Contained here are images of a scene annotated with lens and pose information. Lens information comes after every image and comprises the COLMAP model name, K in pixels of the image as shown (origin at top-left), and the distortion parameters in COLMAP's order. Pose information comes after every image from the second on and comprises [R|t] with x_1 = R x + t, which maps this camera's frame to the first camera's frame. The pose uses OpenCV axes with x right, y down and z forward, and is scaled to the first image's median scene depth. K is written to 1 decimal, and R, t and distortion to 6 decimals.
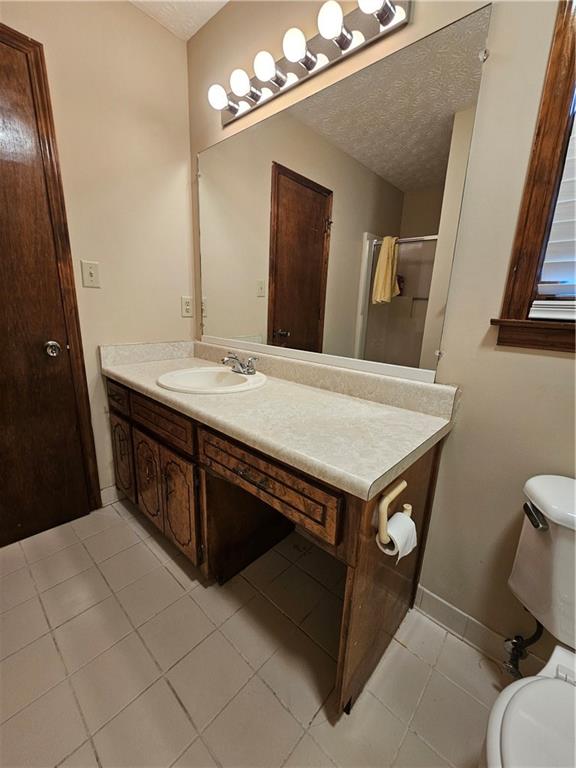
lens RADIAL K [[318.4, 0, 288.3], [0, 318.4, 383.7], [0, 0, 1]] dist [-0.000031, 0.000923]
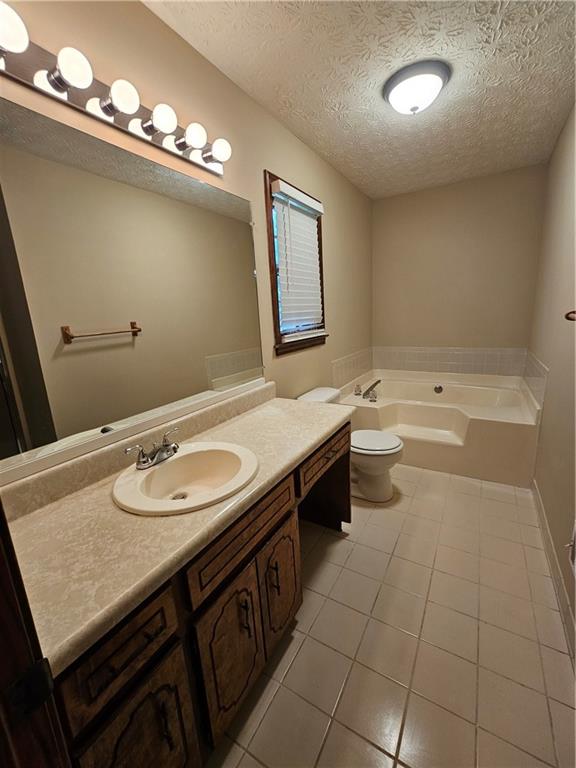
lens RADIAL K [[318.4, 0, 288.8], [0, 318.4, 383.6], [0, 0, 1]] dist [-0.000031, 0.000923]
pose [[-0.202887, -0.239864, 0.949369, -1.192951], [0.276983, 0.915879, 0.290596, -0.454263], [-0.939211, 0.321917, -0.119382, 0.994167]]
